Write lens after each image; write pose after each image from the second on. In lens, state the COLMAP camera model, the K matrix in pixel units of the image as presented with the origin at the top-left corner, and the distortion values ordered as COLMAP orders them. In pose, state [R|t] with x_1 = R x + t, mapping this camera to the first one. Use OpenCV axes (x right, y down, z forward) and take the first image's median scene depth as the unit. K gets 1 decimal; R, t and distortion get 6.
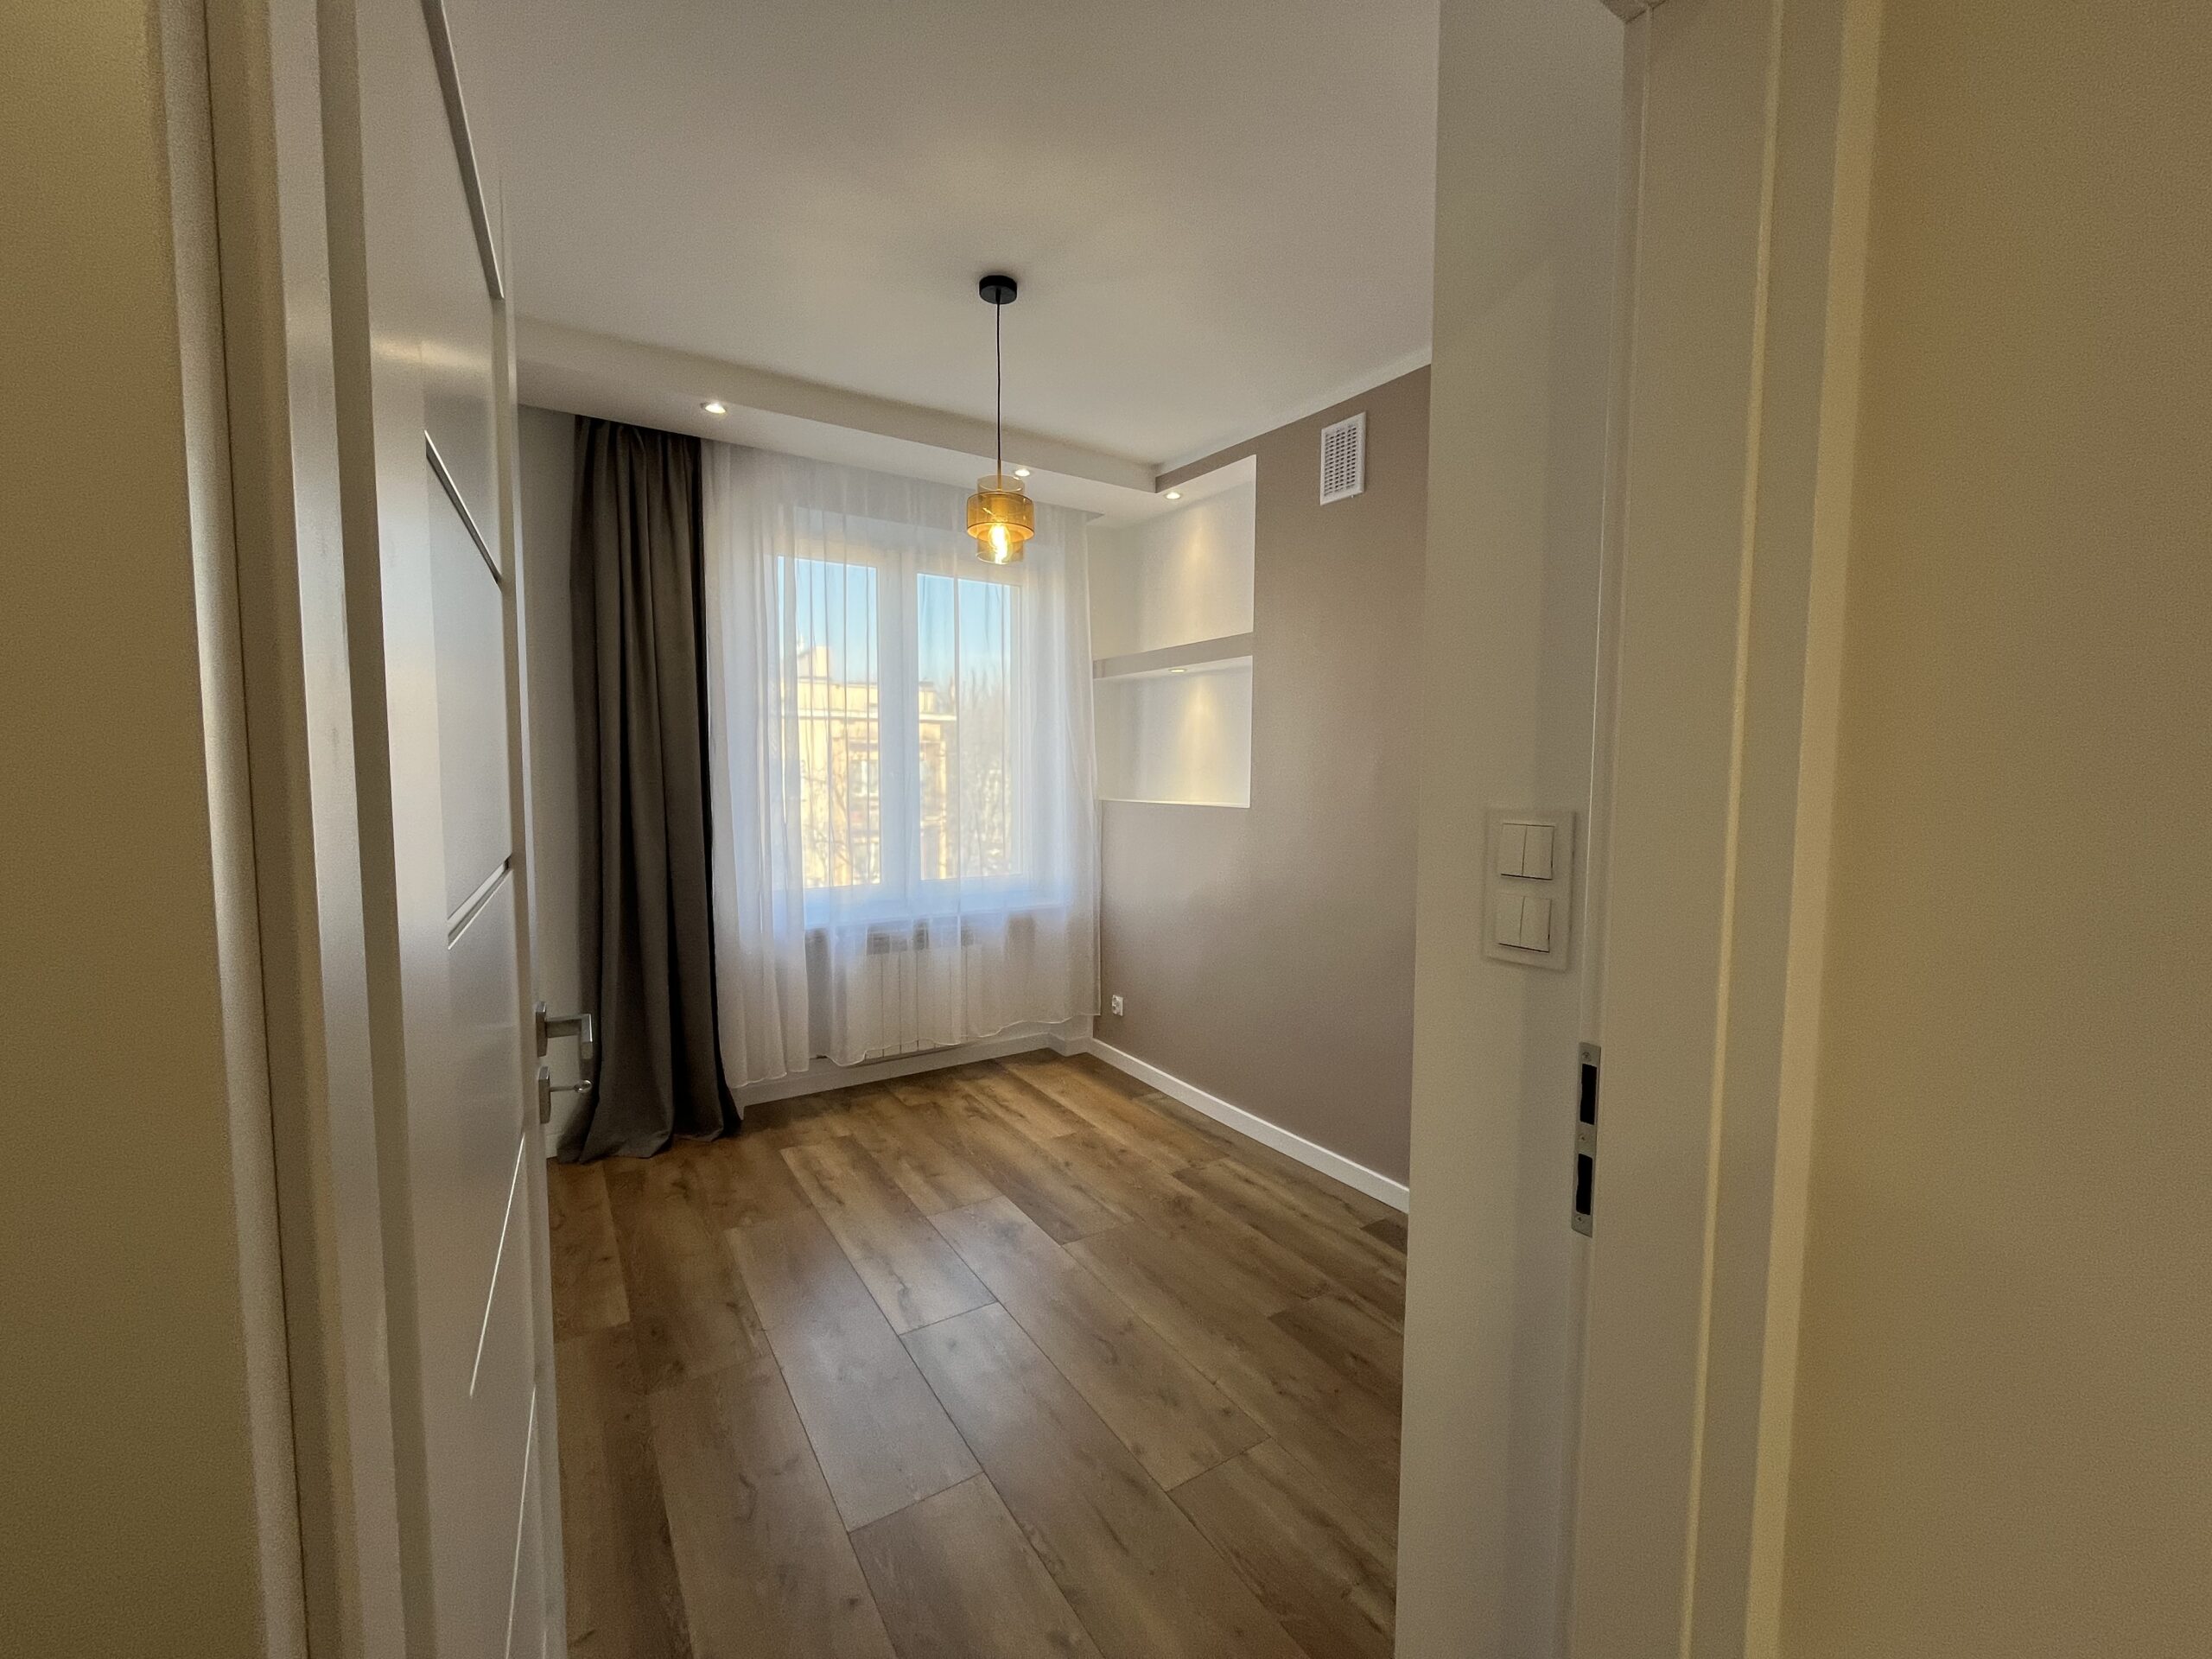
lens RADIAL K [[896.9, 0, 1106.5], [0, 896.9, 832.4], [0, 0, 1]] dist [-0.004846, 0.000536]
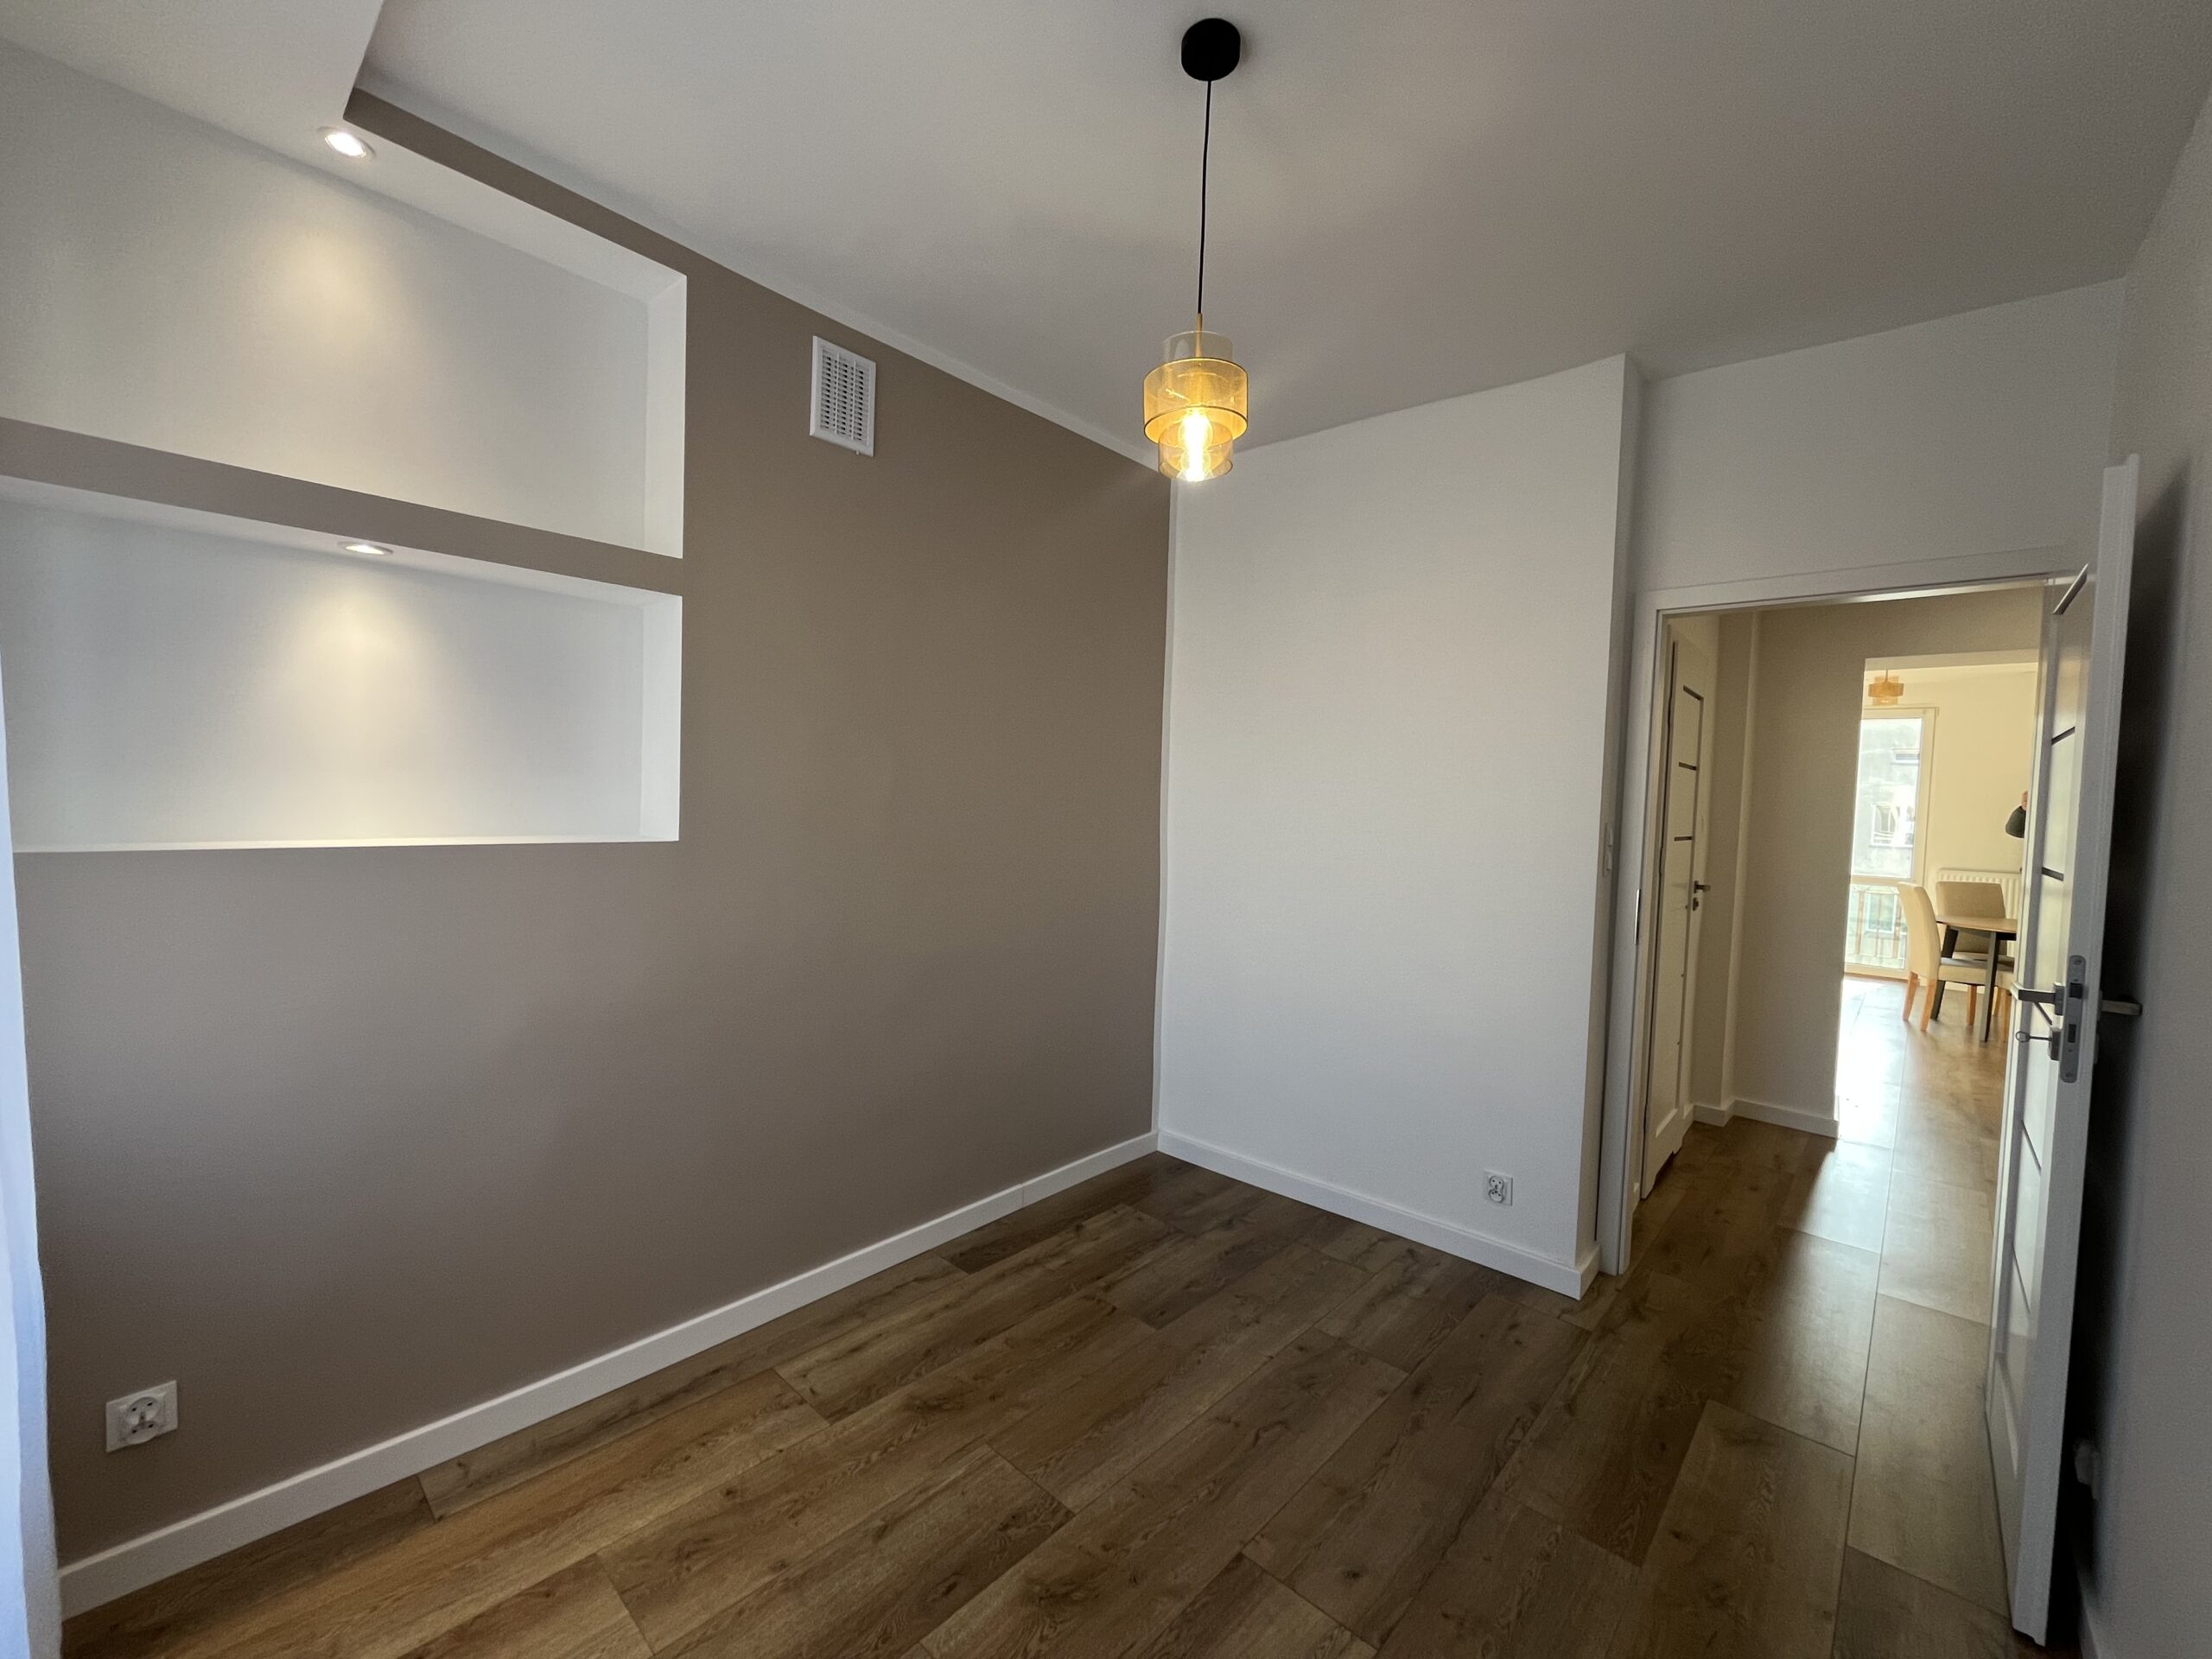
lens RADIAL K [[896.9, 0, 1106.5], [0, 896.9, 832.4], [0, 0, 1]] dist [-0.004846, 0.000536]
pose [[-0.249207, -0.053917, 0.966948, -0.562660], [0.036755, 0.997203, 0.065077, -0.068279], [-0.967753, 0.051758, -0.246528, 0.942354]]
